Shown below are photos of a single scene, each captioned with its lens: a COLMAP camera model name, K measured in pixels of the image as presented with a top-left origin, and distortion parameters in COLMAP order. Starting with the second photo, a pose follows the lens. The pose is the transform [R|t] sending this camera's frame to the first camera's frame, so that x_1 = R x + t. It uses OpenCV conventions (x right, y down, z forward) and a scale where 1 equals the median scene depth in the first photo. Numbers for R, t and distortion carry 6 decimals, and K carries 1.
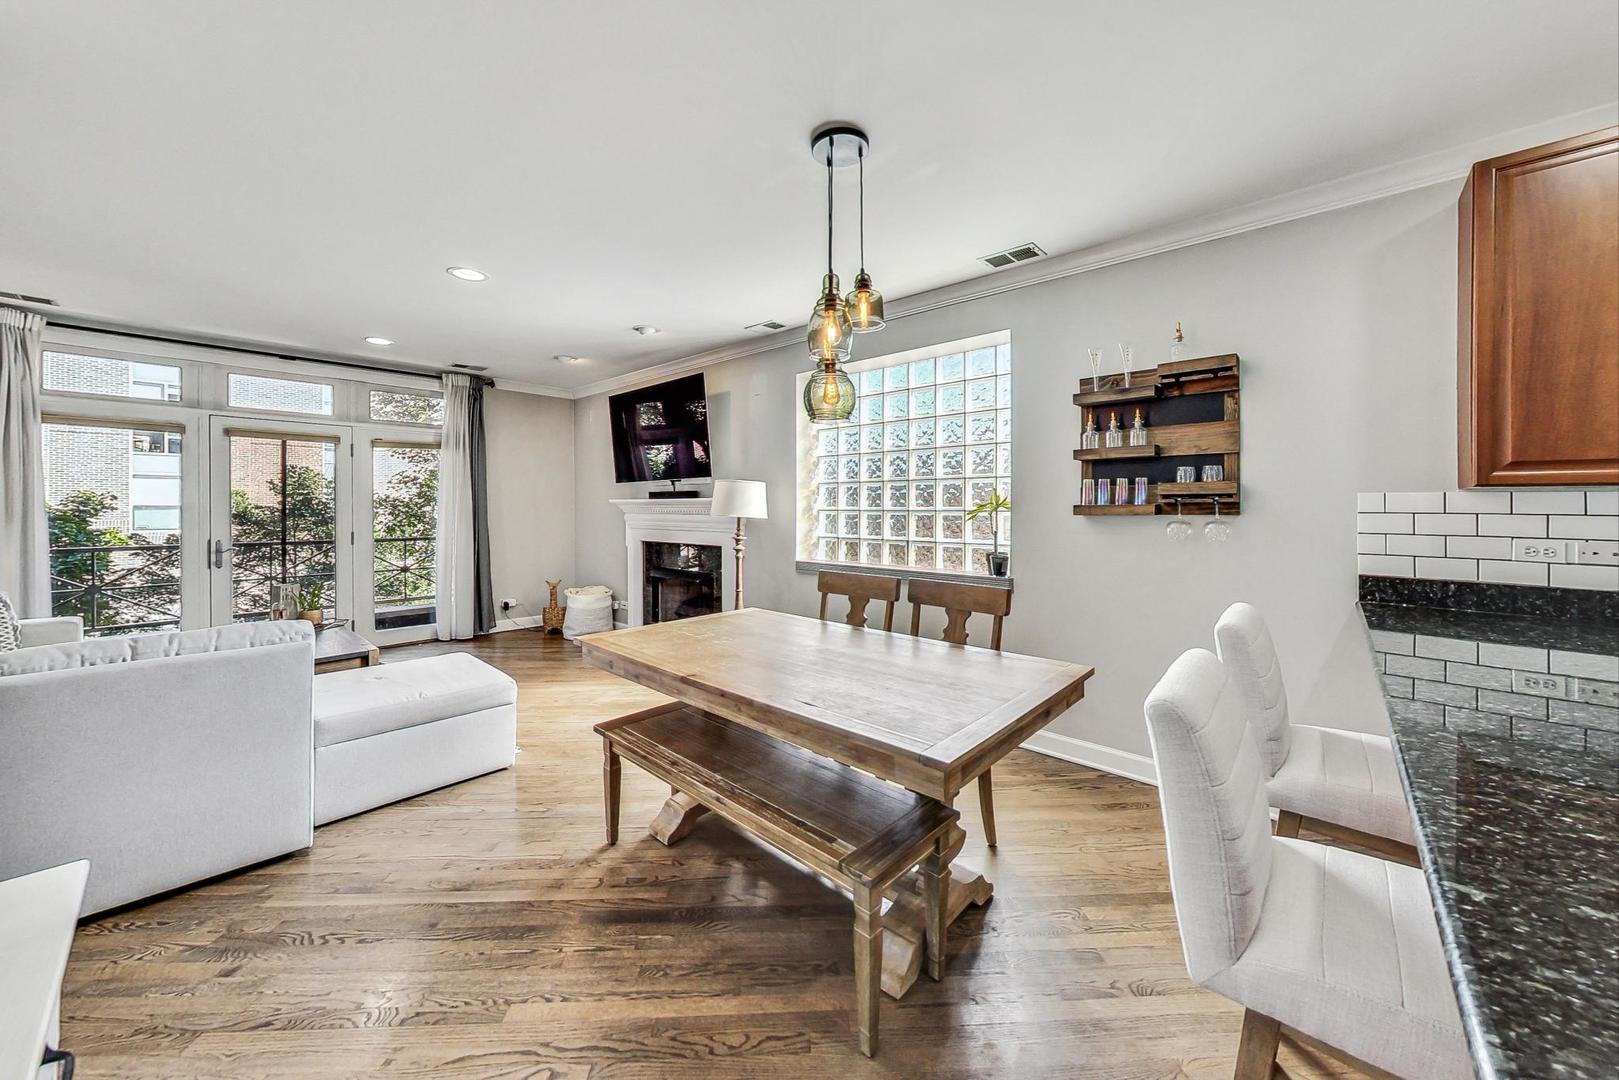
lens RADIAL K [[587.9, 0, 824.3], [0, 587.9, 508.5], [0, 0, 1]] dist [-0.000173, -0.000248]
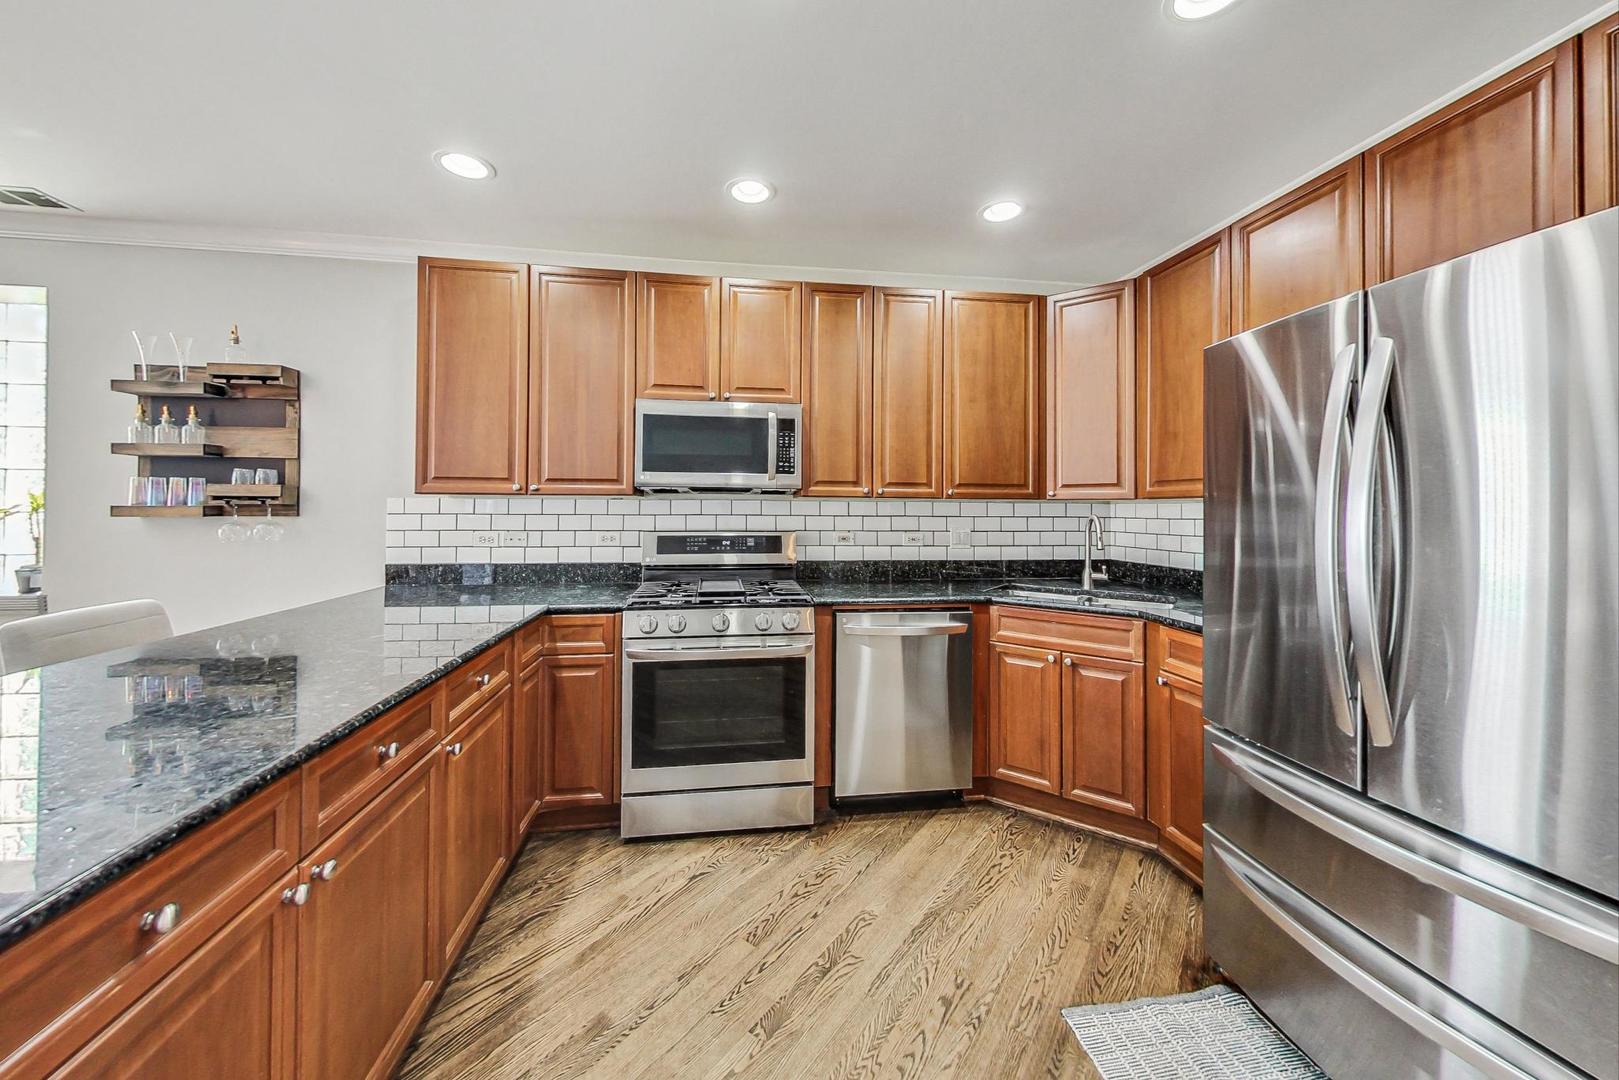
lens RADIAL K [[587.9, 0, 809.4], [0, 587.9, 503.8], [0, 0, 1]] dist [-0.000173, -0.000248]
pose [[0.631008, 0.011556, 0.775691, 0.426387], [-0.003720, 0.999923, -0.011870, -0.001616], [-0.775768, 0.004604, 0.631002, -0.384766]]
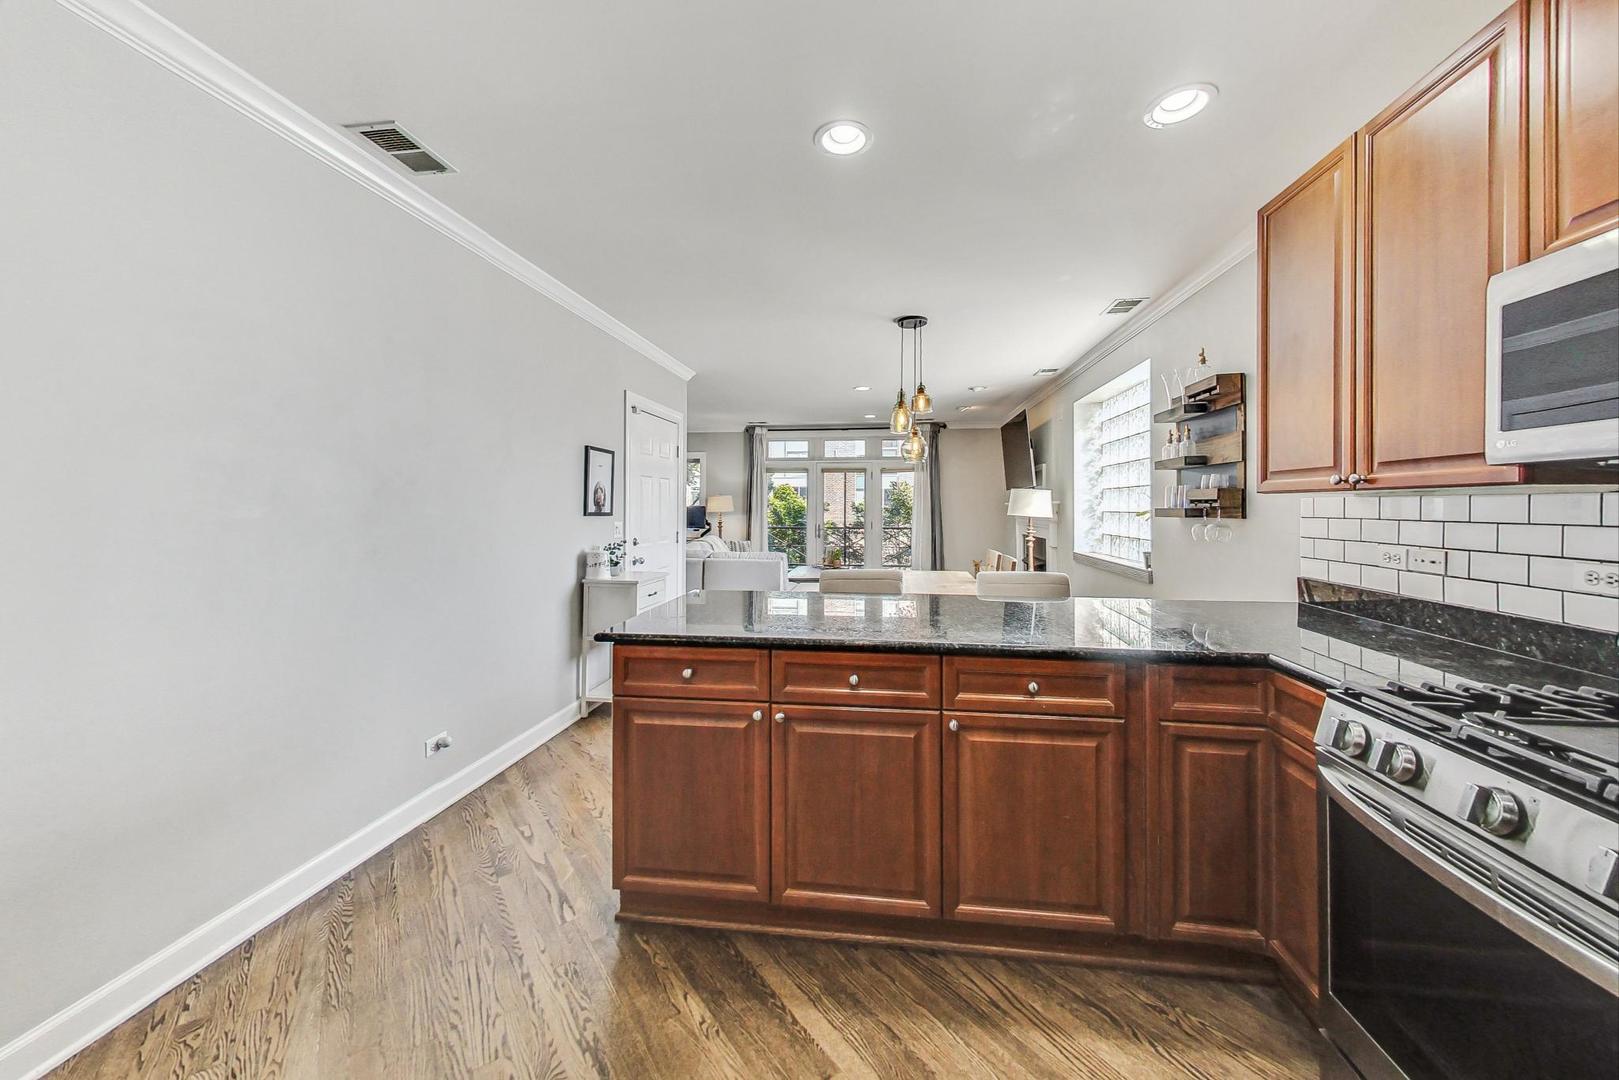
lens RADIAL K [[587.9, 0, 818.1], [0, 587.9, 507.4], [0, 0, 1]] dist [-0.000173, -0.000248]
pose [[0.561237, 0.002650, -0.827651, 1.077898], [-0.004737, 0.999989, -0.000010, -0.004832], [0.827642, 0.003926, 0.561243, -0.239939]]
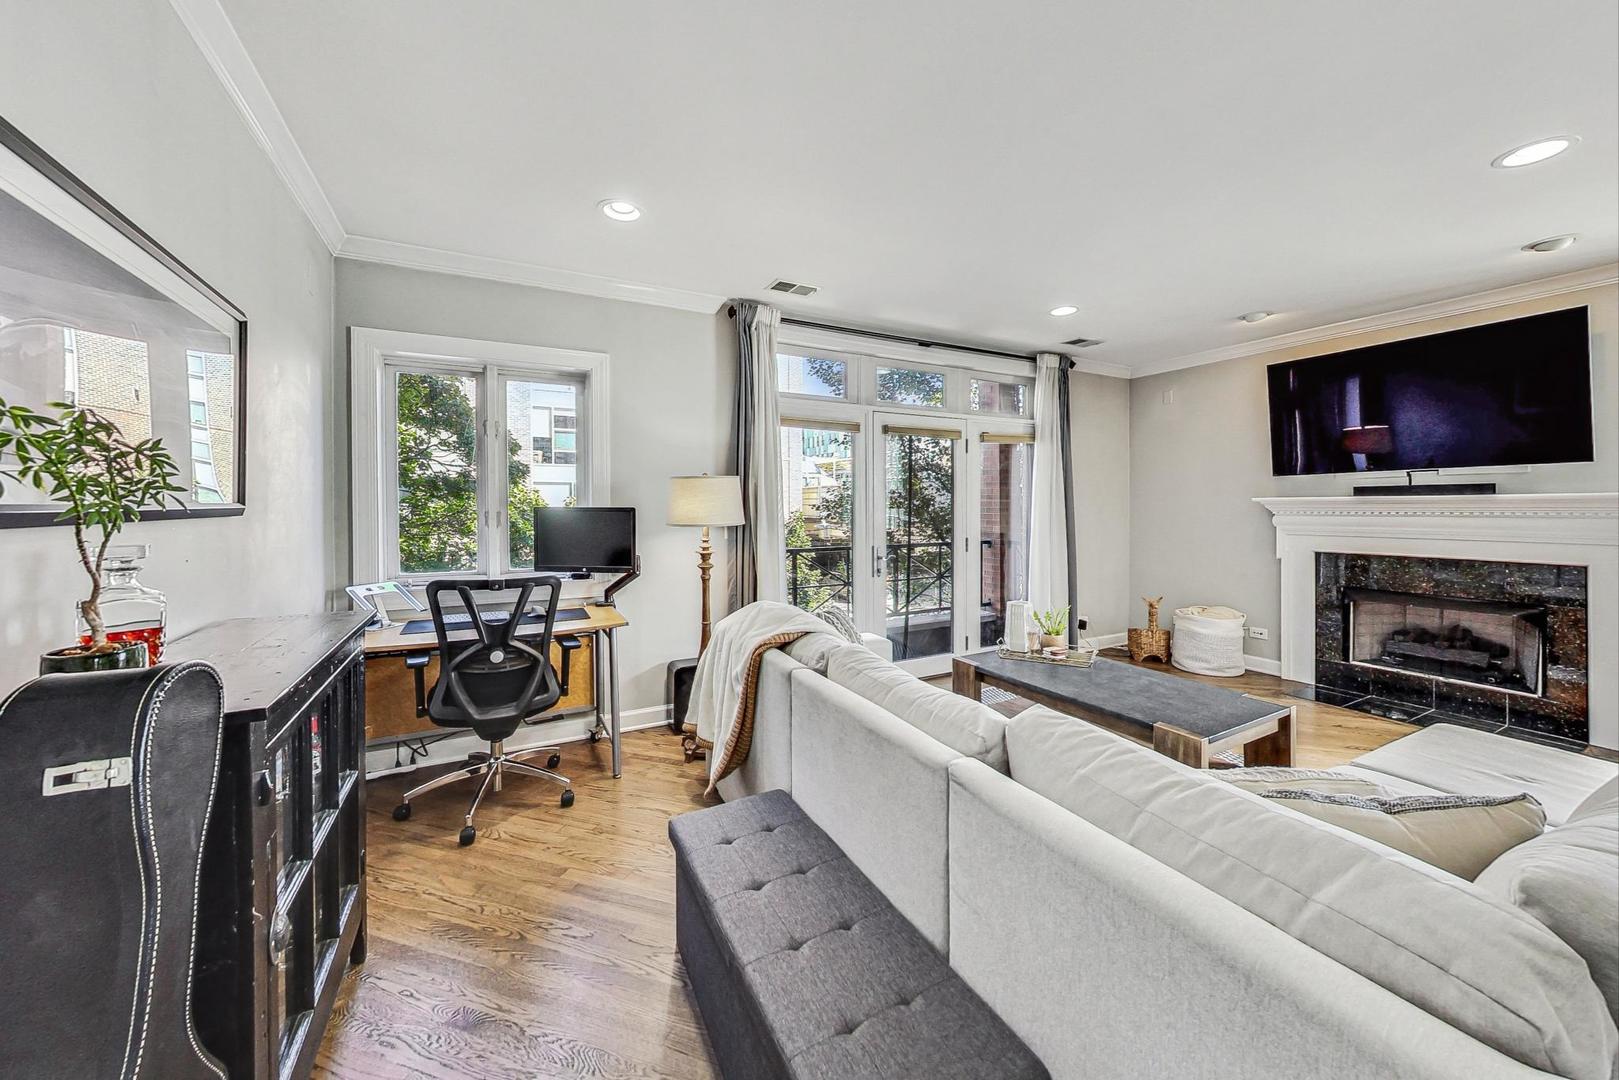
lens RADIAL K [[587.9, 0, 833.6], [0, 587.9, 506.6], [0, 0, 1]] dist [-0.000173, -0.000248]
pose [[0.950150, -0.005172, -0.311750, -1.366695], [0.006550, 0.999973, 0.003371, -0.019675], [0.311725, -0.005245, 0.950158, 0.164998]]
